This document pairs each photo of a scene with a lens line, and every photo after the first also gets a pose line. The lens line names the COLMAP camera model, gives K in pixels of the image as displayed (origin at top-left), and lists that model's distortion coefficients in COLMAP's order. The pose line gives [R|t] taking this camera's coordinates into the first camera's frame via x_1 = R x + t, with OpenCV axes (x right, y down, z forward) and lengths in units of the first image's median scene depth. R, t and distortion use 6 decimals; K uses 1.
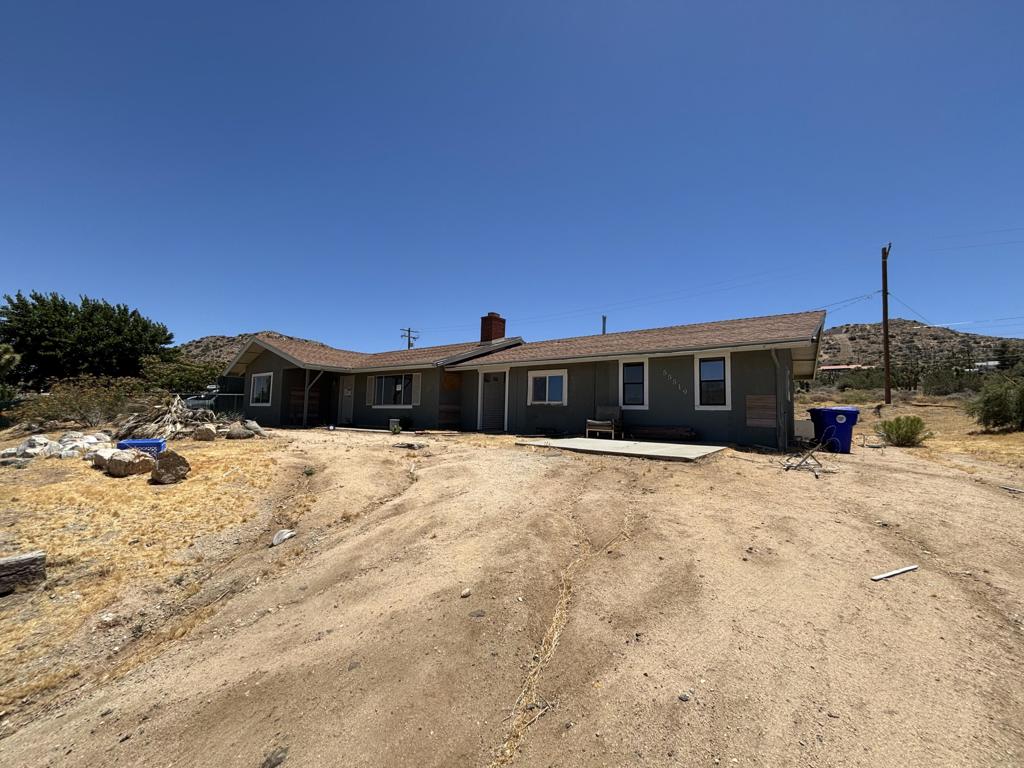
lens RADIAL K [[409.5, 0, 511.3], [0, 409.5, 381.6], [0, 0, 1]] dist [-0.009684, -0.001993]
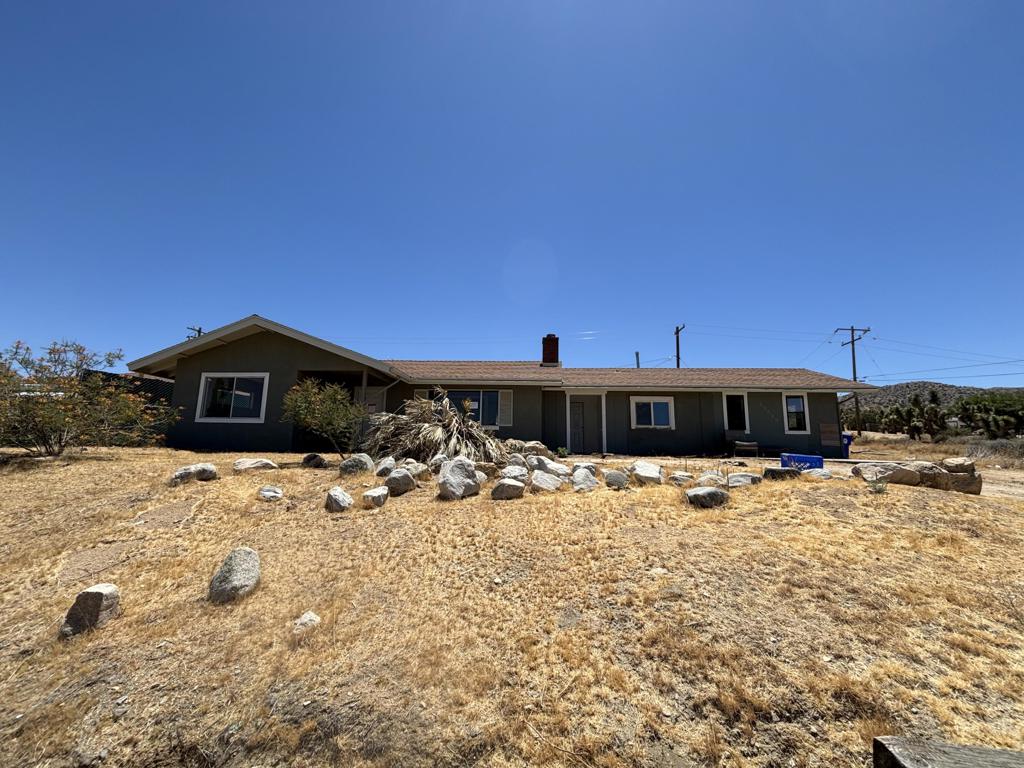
lens RADIAL K [[409.5, 0, 510.7], [0, 409.5, 380.8], [0, 0, 1]] dist [-0.009684, -0.001993]
pose [[0.840555, 0.086492, 0.534777, -0.818792], [-0.043827, 0.994793, -0.092006, 0.047002], [-0.539951, 0.053899, 0.839969, 0.289960]]
